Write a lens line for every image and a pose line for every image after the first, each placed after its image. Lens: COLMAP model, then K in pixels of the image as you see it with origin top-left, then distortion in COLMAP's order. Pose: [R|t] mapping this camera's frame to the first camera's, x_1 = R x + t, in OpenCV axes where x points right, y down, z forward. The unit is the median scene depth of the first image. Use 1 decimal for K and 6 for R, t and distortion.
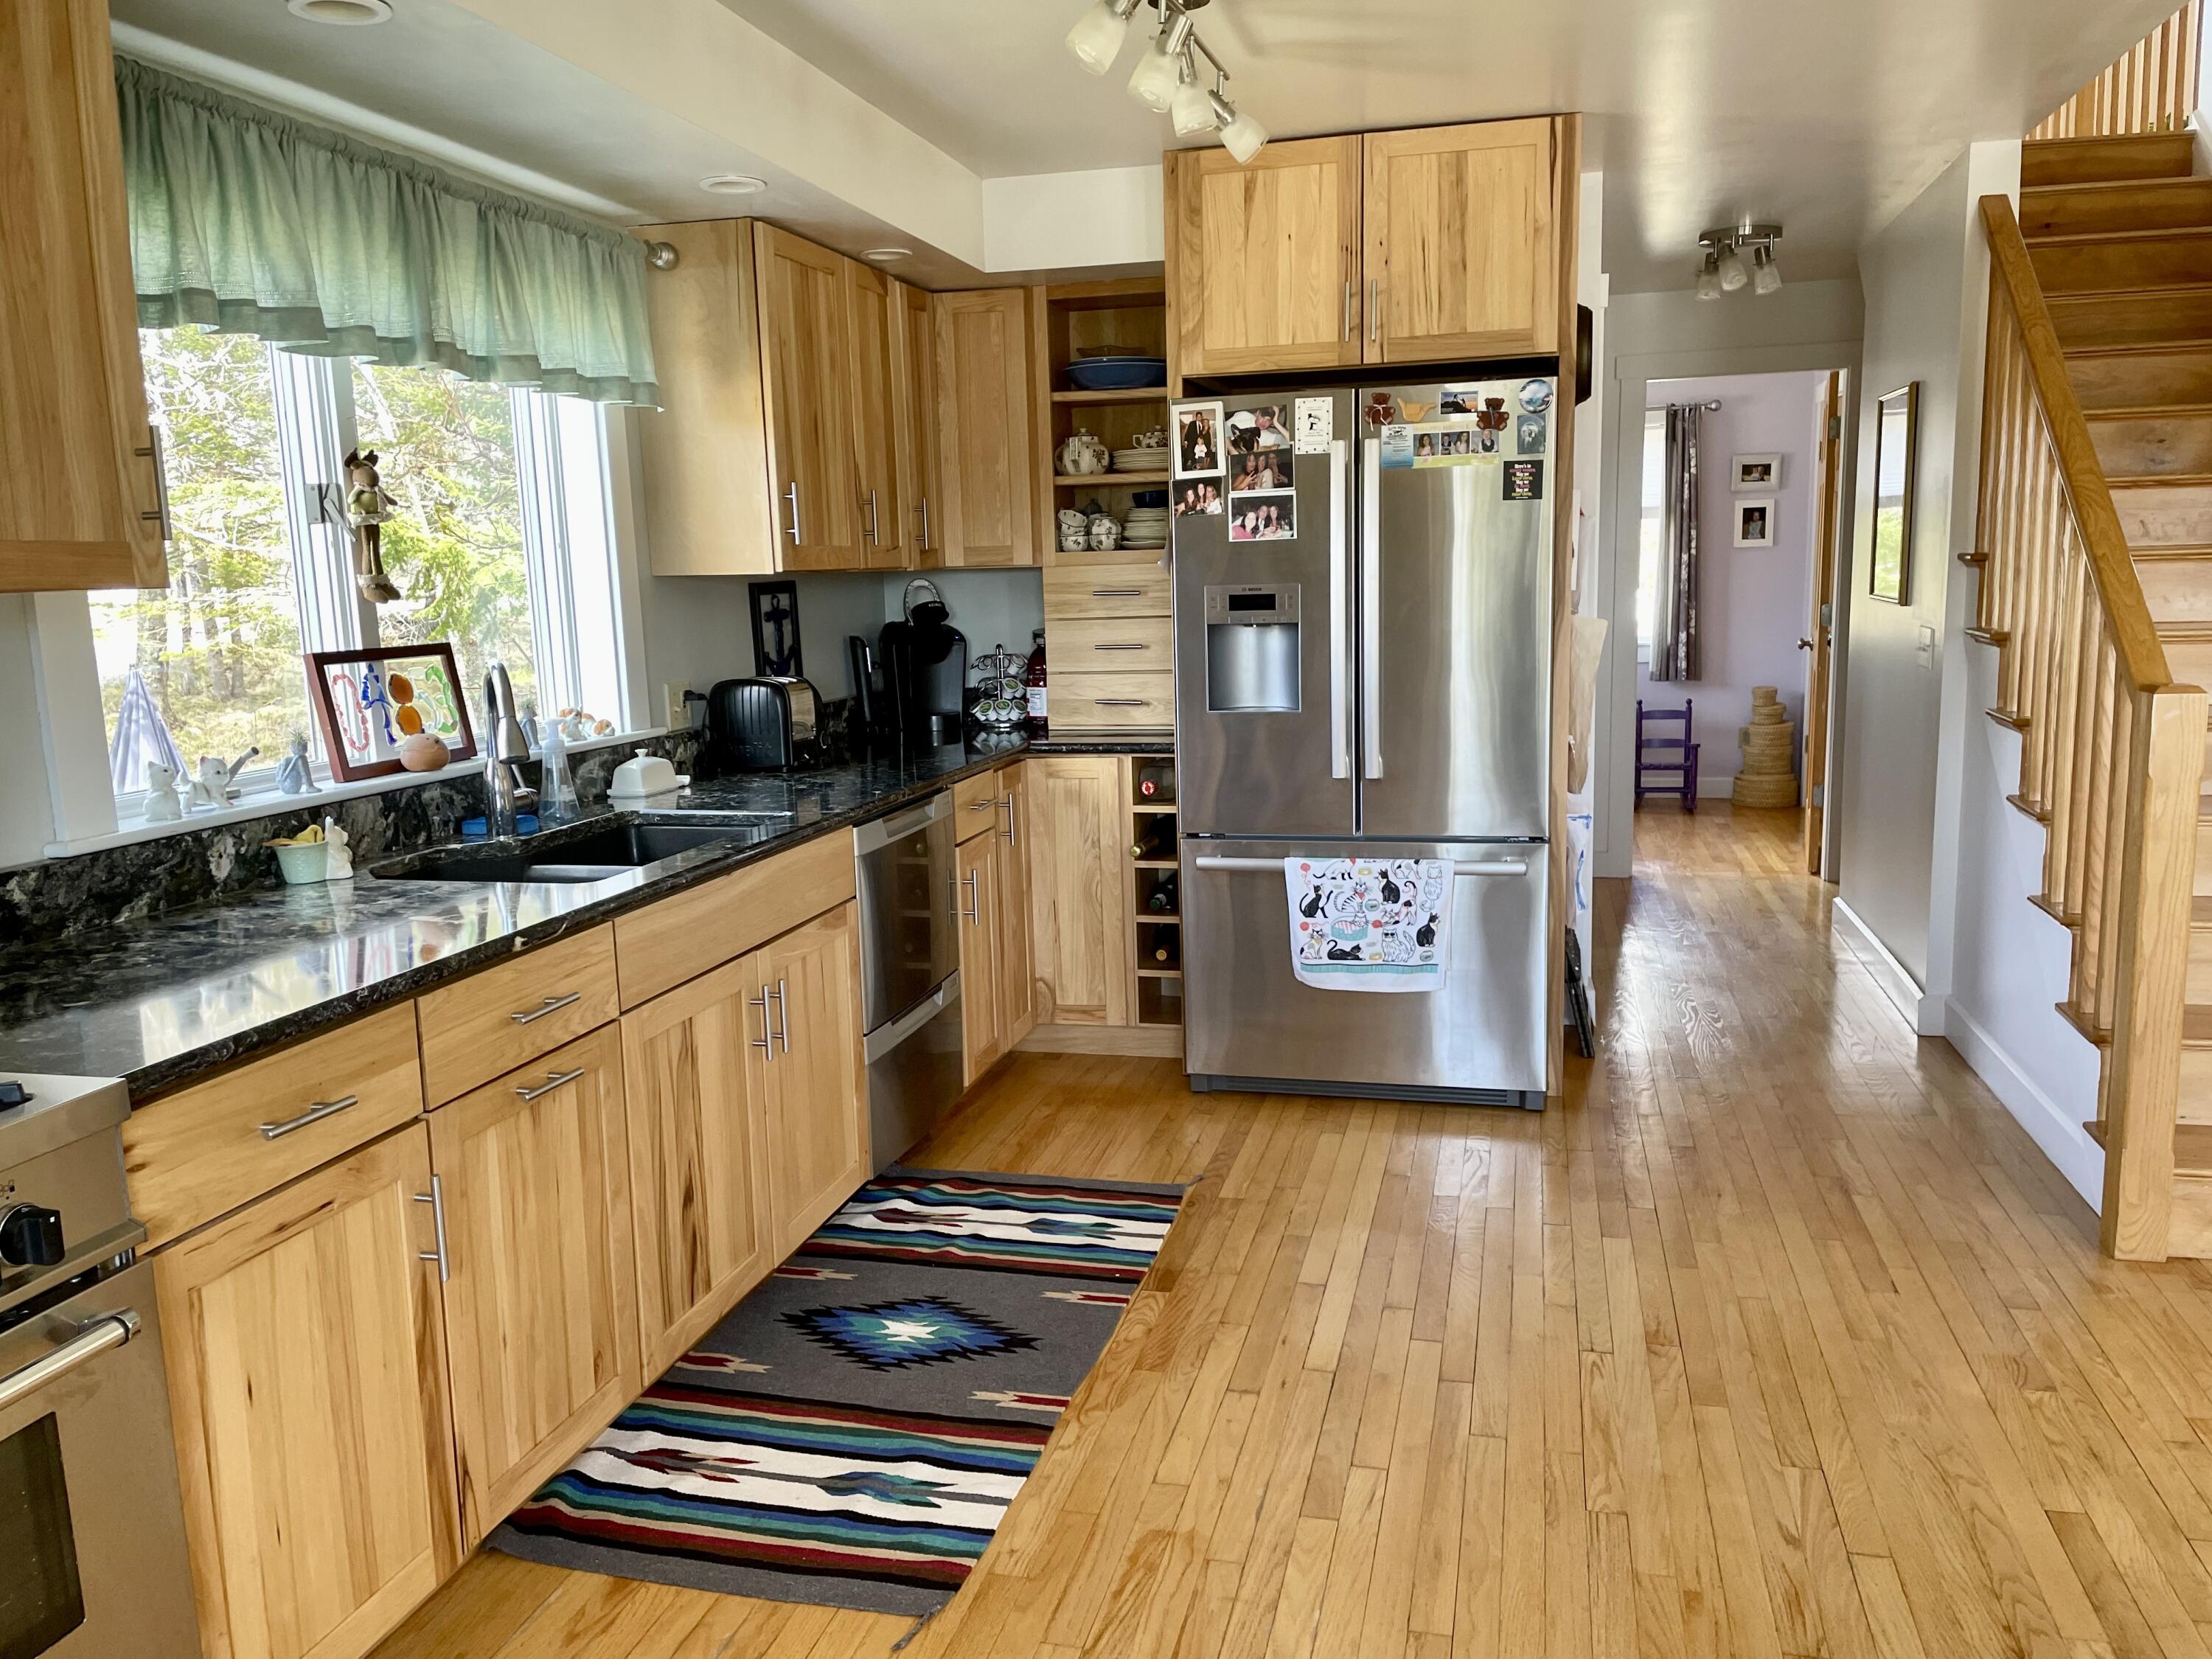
lens RADIAL K [[1681.4, 0, 1111.8], [0, 1681.4, 837.8], [0, 0, 1]] dist [0.081321, -0.081835]
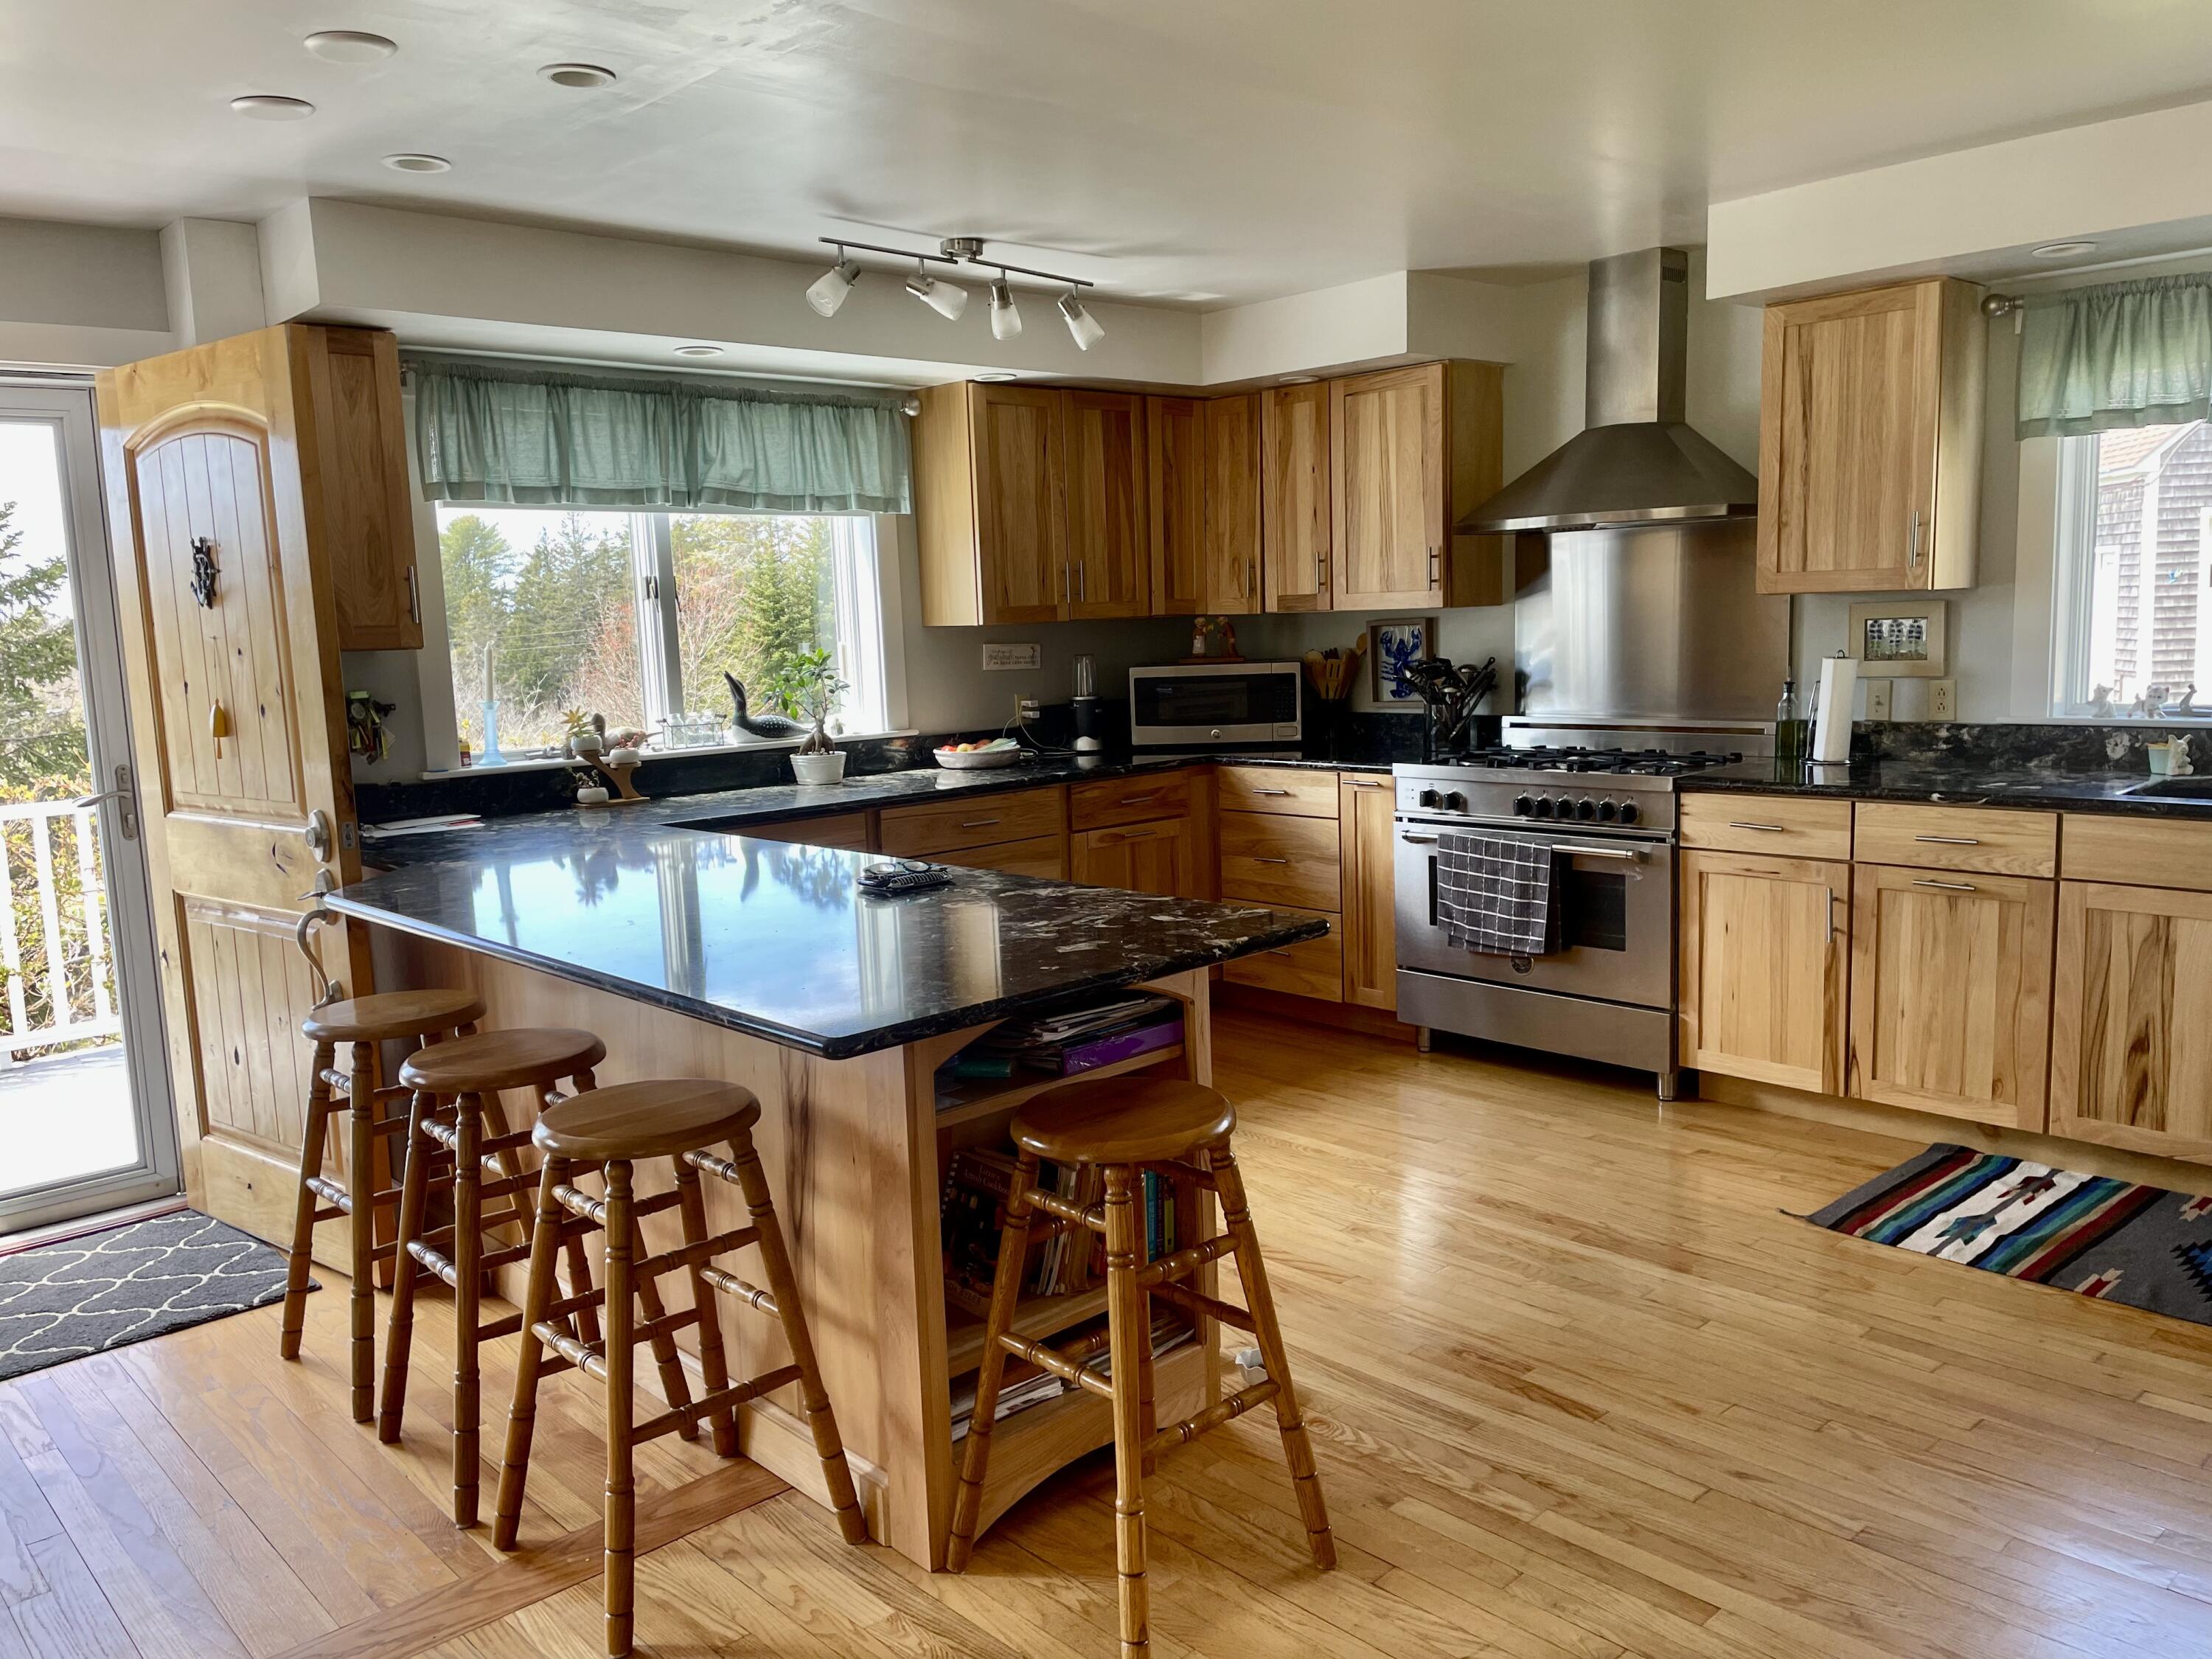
lens RADIAL K [[1681.4, 0, 1109.9], [0, 1681.4, 844.1], [0, 0, 1]] dist [0.081321, -0.081835]
pose [[-0.548310, 0.162669, -0.820302, 1.334016], [-0.083272, 0.965404, 0.247104, -0.216787], [0.832119, 0.203798, -0.515795, 1.028573]]
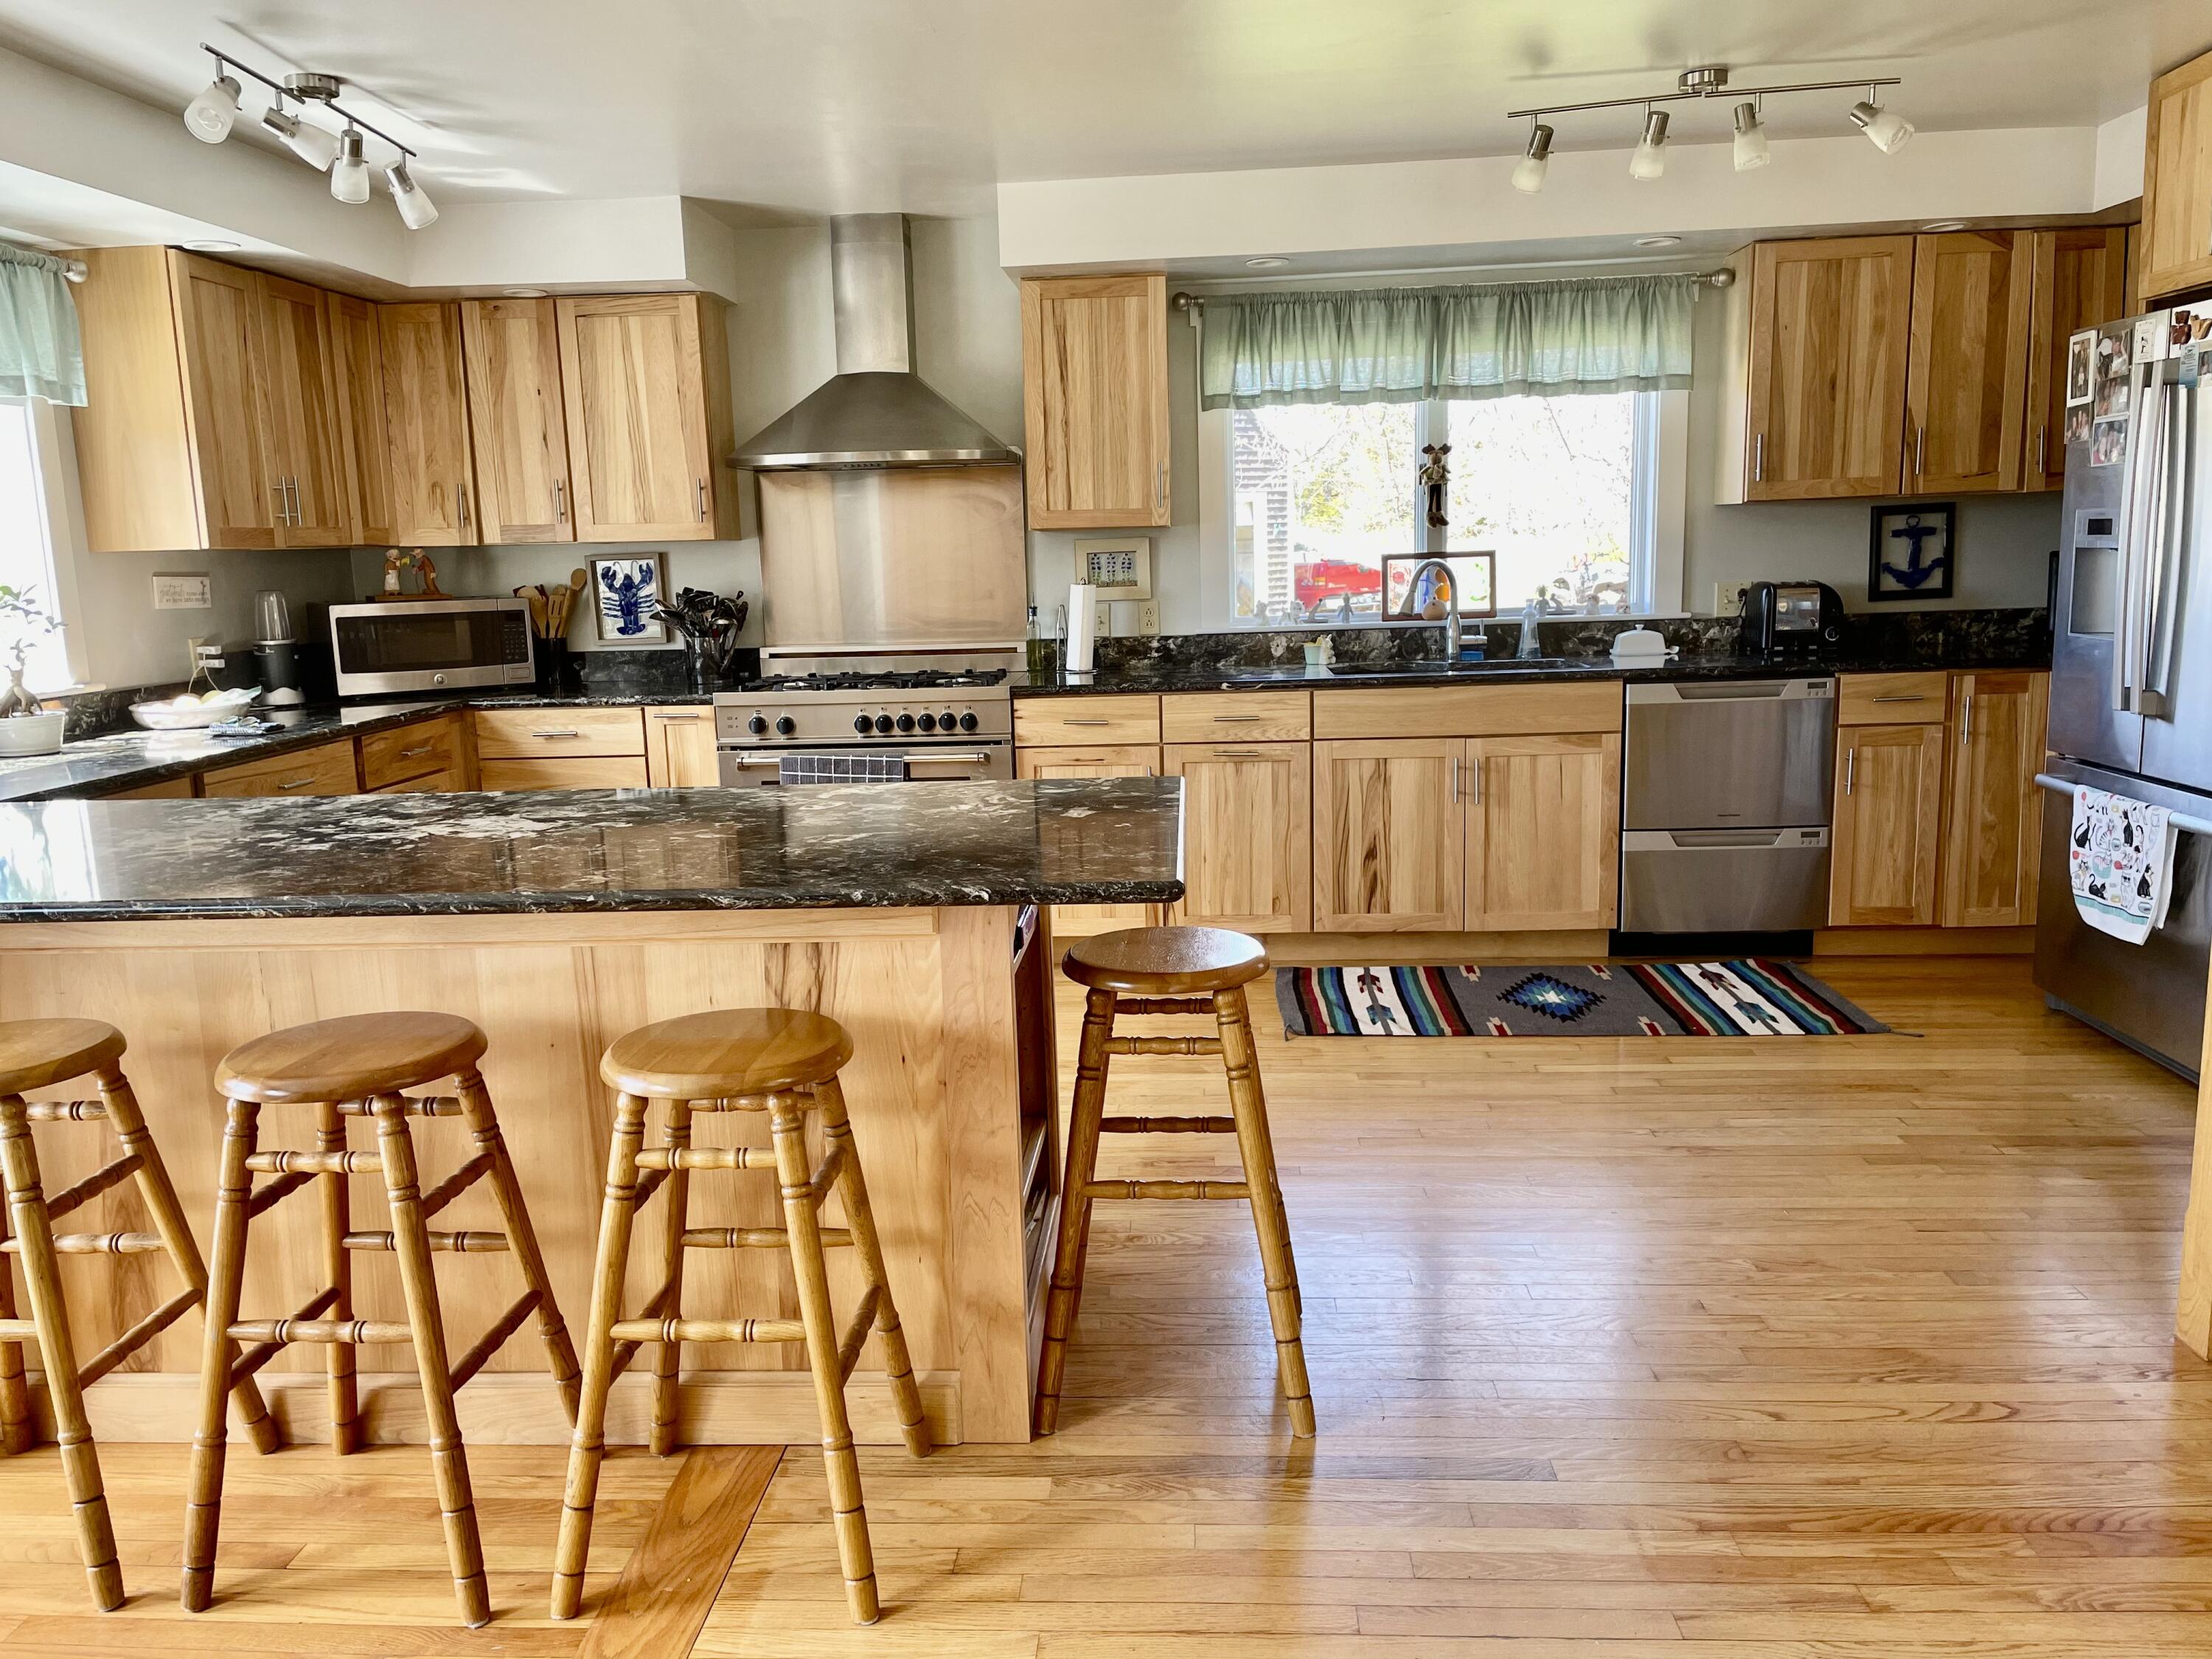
lens RADIAL K [[1681.4, 0, 1087.0], [0, 1681.4, 853.7], [0, 0, 1]] dist [0.081321, -0.081835]
pose [[0.169867, 0.200373, -0.964881, 1.540194], [-0.132011, 0.974913, 0.179216, -0.081927], [0.976585, 0.096932, 0.192057, 0.354703]]
